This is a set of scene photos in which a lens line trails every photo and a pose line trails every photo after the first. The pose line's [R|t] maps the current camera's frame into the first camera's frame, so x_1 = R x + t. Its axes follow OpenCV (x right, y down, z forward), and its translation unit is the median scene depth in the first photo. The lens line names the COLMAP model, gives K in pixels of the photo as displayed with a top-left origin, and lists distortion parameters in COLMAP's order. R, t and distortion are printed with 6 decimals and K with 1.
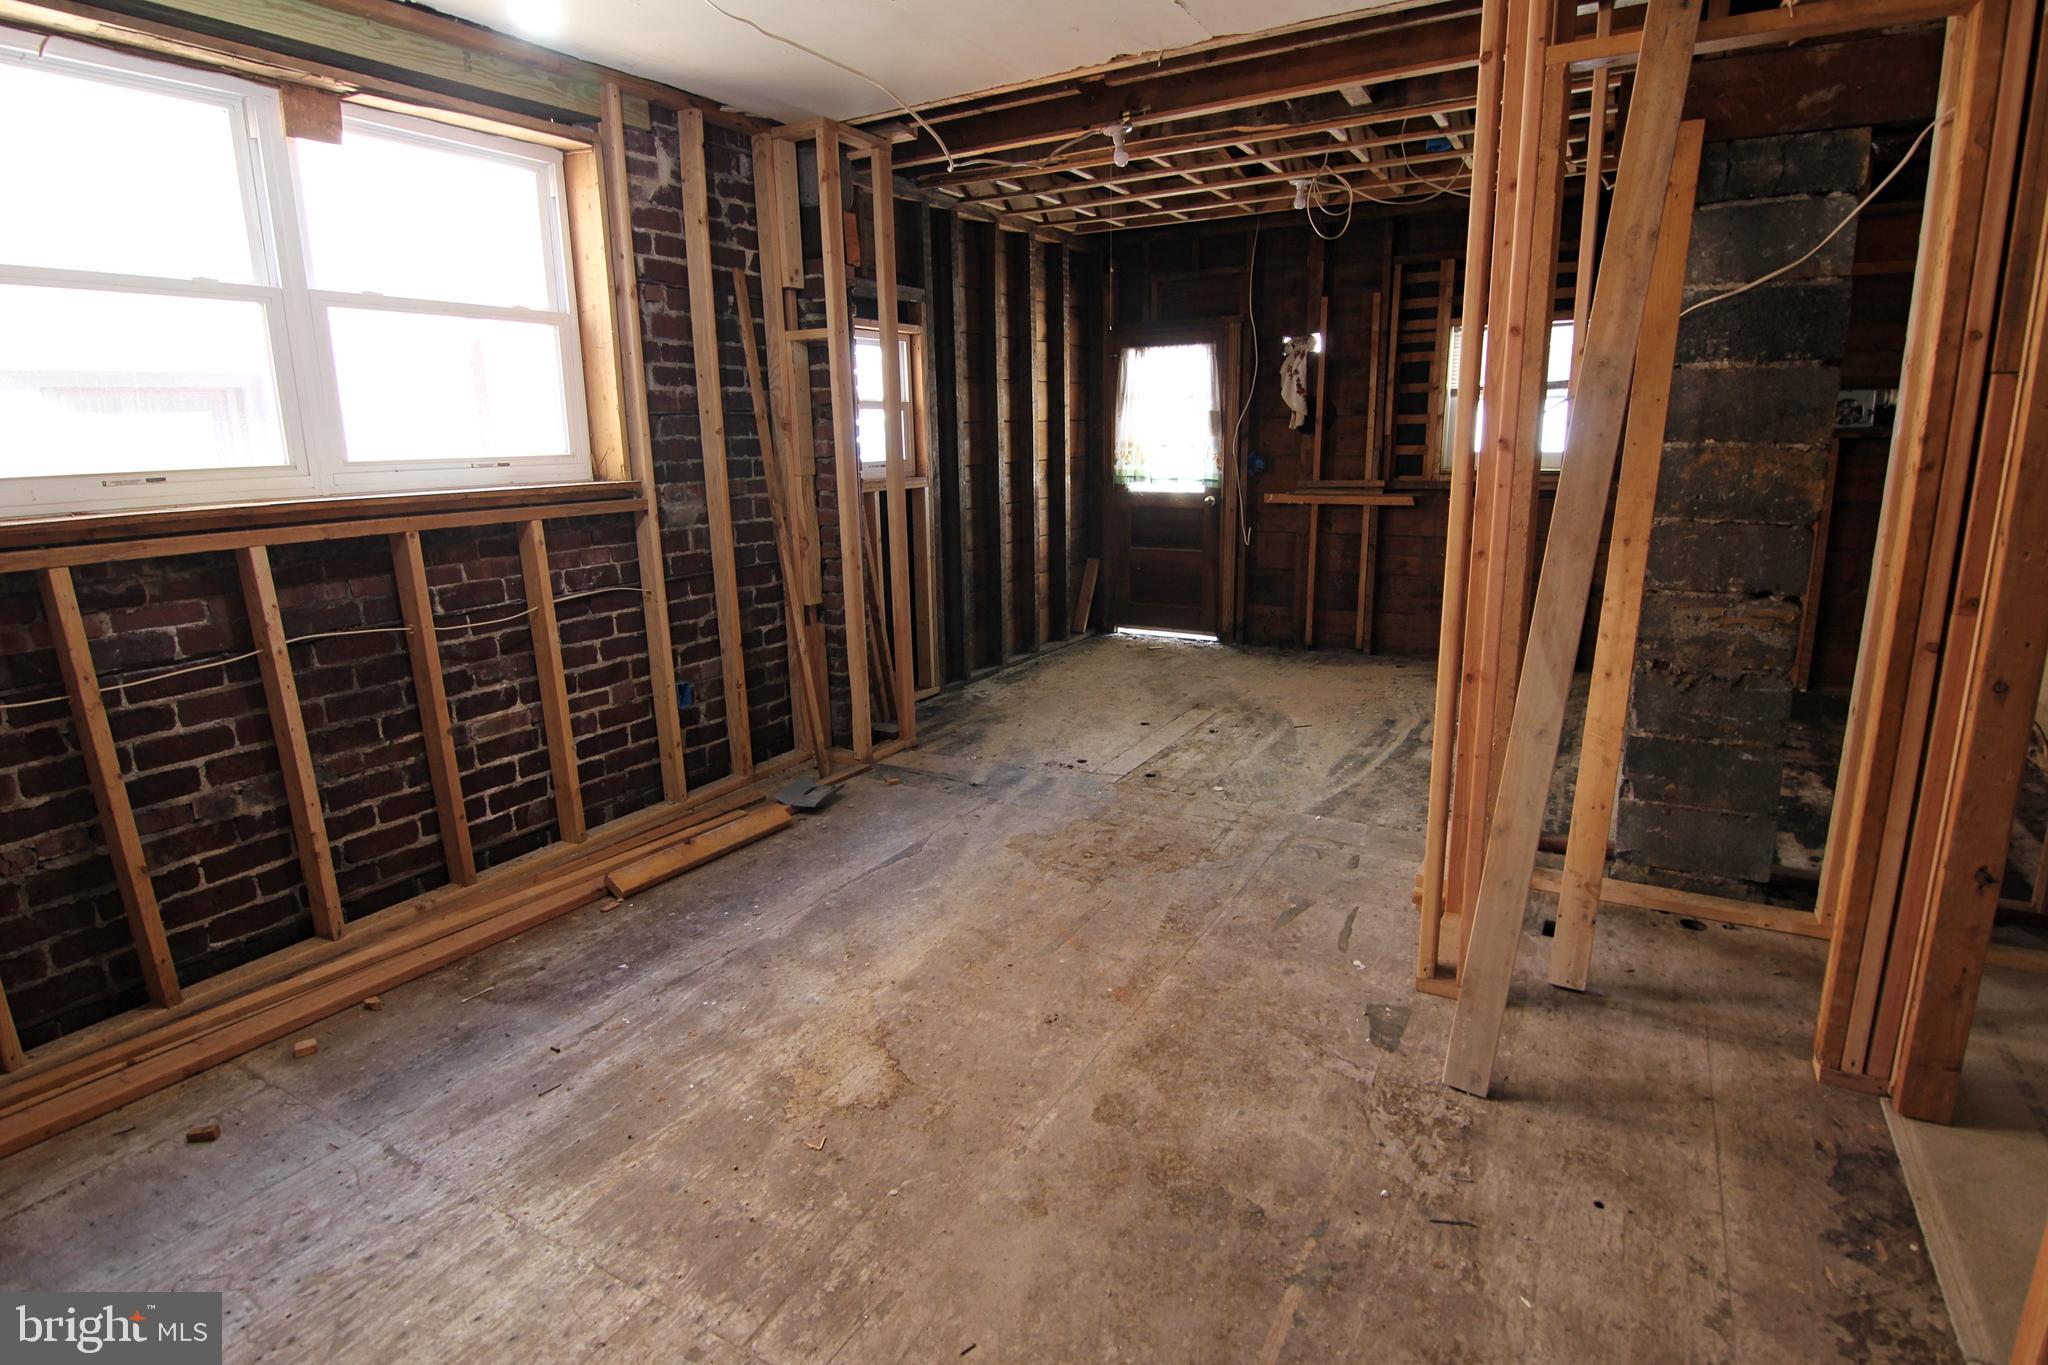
lens RADIAL K [[1031.6, 0, 1040.6], [0, 1031.6, 669.8], [0, 0, 1]] dist [-0.002106, -0.018628]
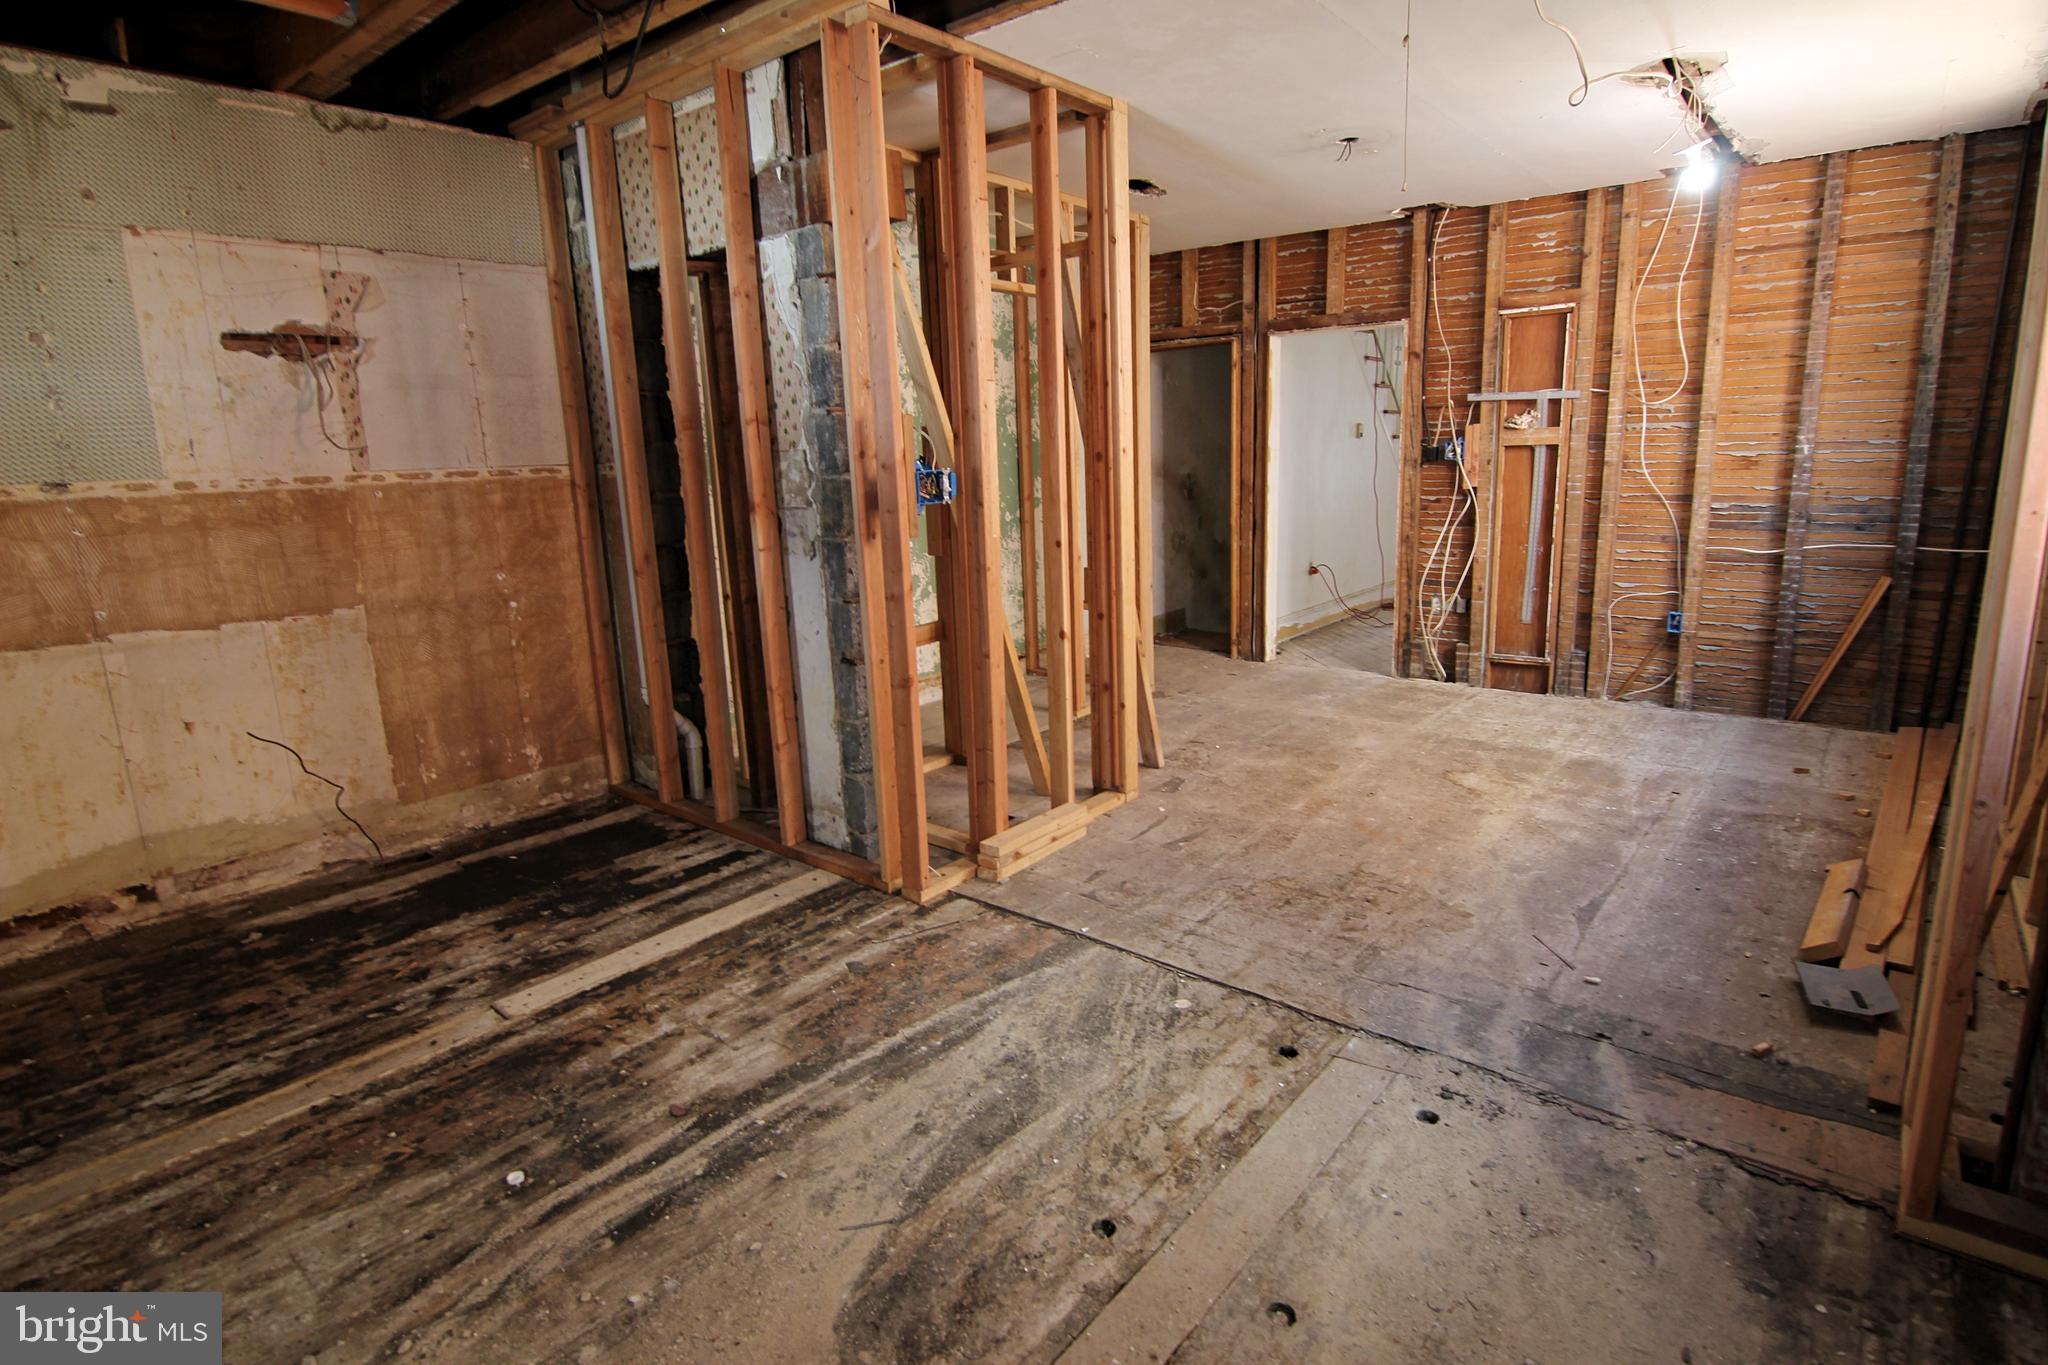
lens RADIAL K [[1031.6, 0, 1040.6], [0, 1031.6, 669.8], [0, 0, 1]] dist [-0.002106, -0.018628]
pose [[-0.984214, 0.012572, 0.176534, 0.132098], [0.086293, 0.904959, 0.416656, -0.319952], [-0.154518, 0.425313, -0.891759, 1.377251]]
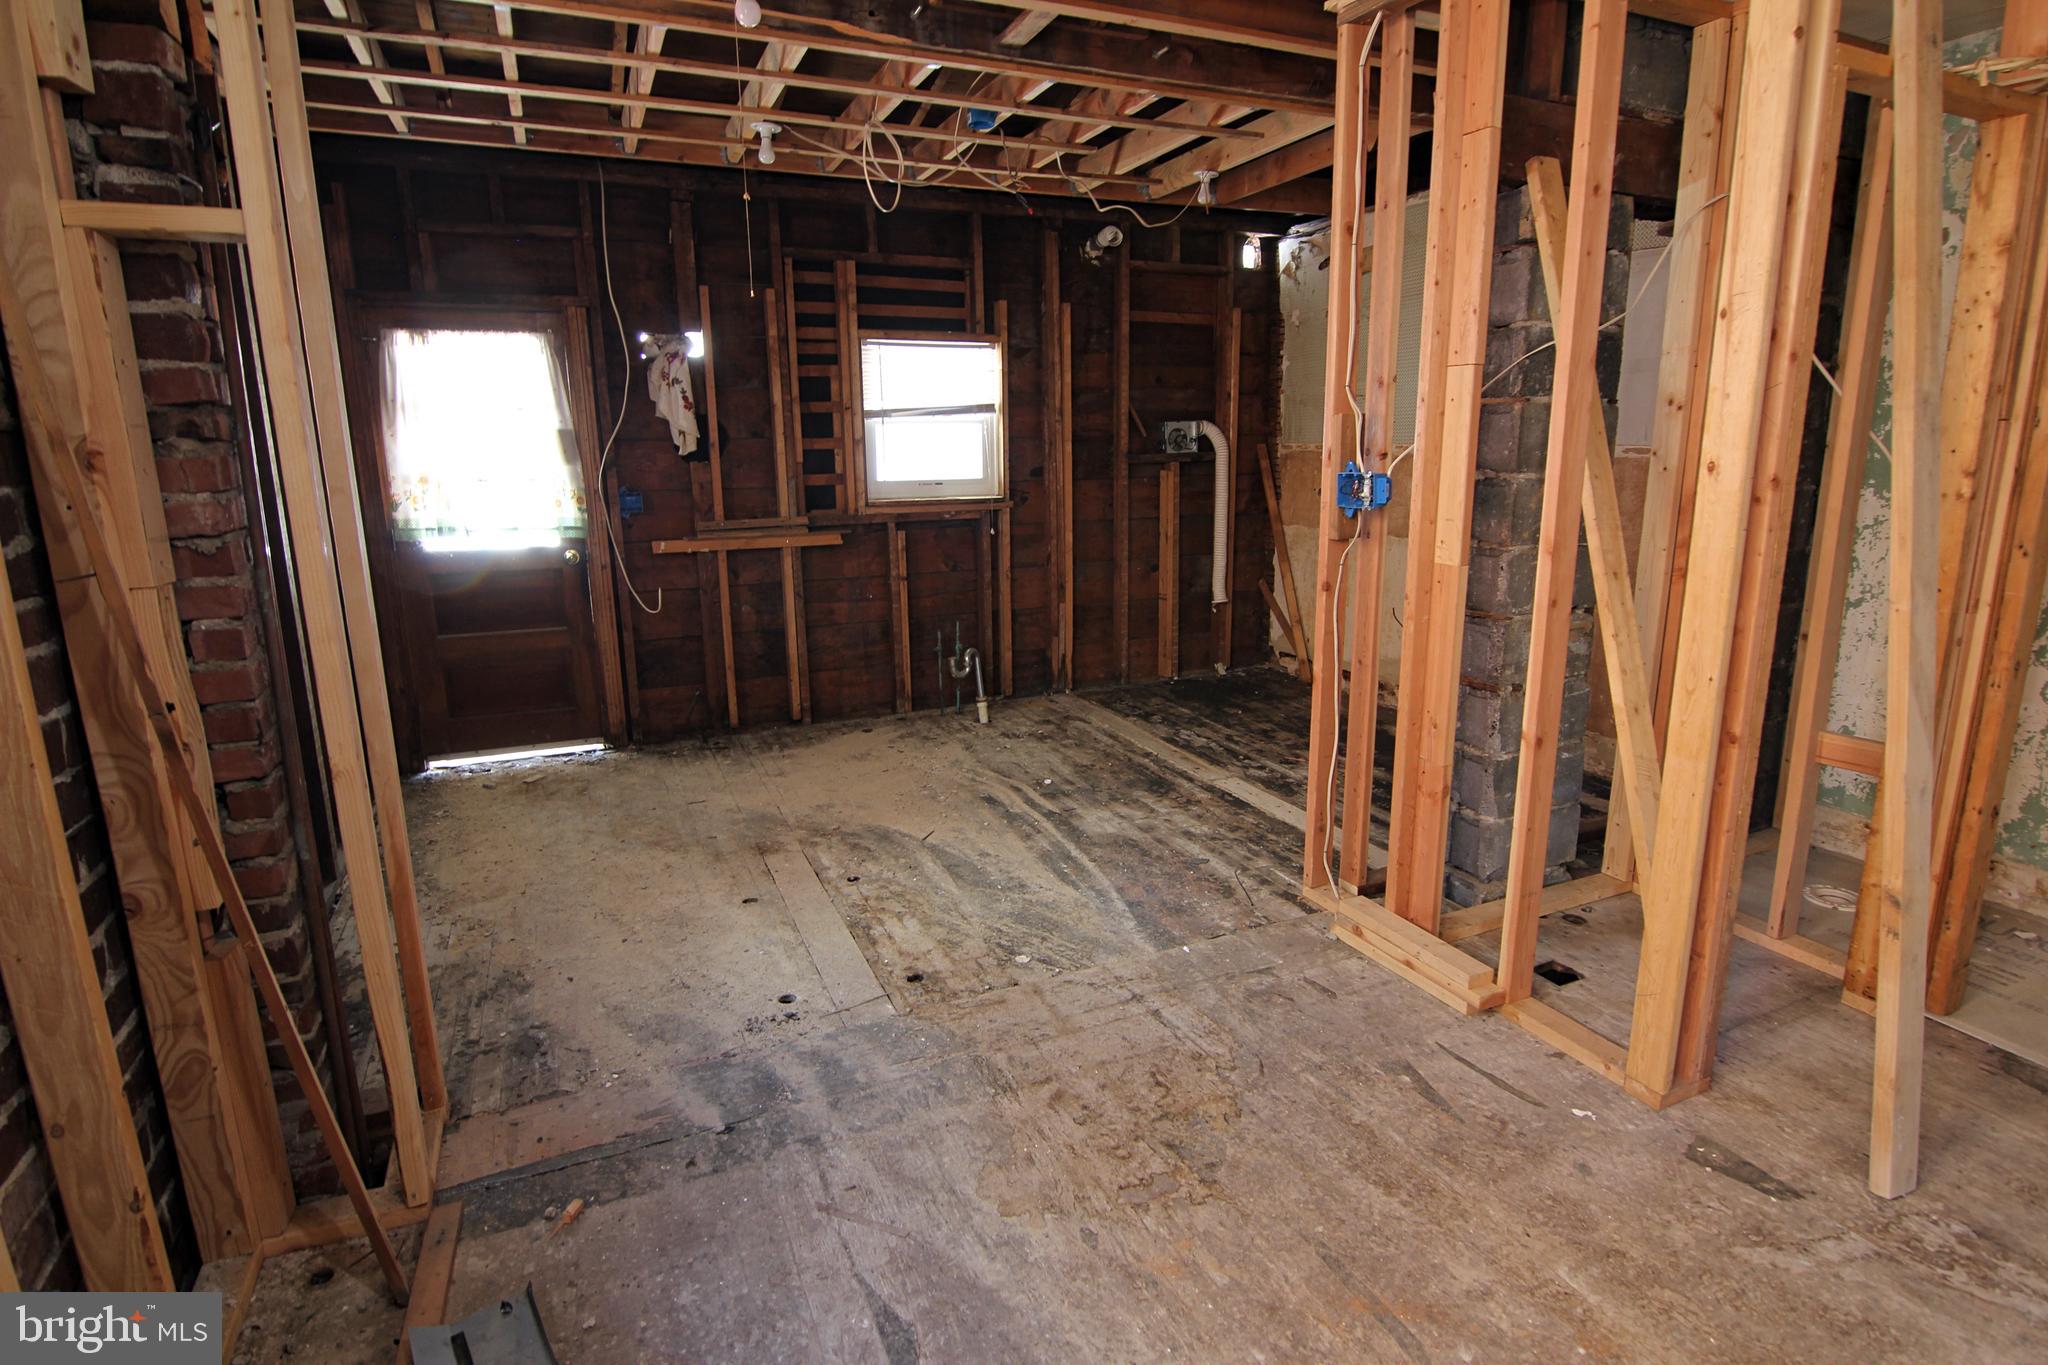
lens RADIAL K [[1031.6, 0, 1040.6], [0, 1031.6, 669.8], [0, 0, 1]] dist [-0.002106, -0.018628]
pose [[0.587977, -0.165688, 0.791726, -0.325263], [0.181101, 0.980914, 0.070785, -0.119898], [-0.788344, 0.101762, 0.606761, 0.492595]]
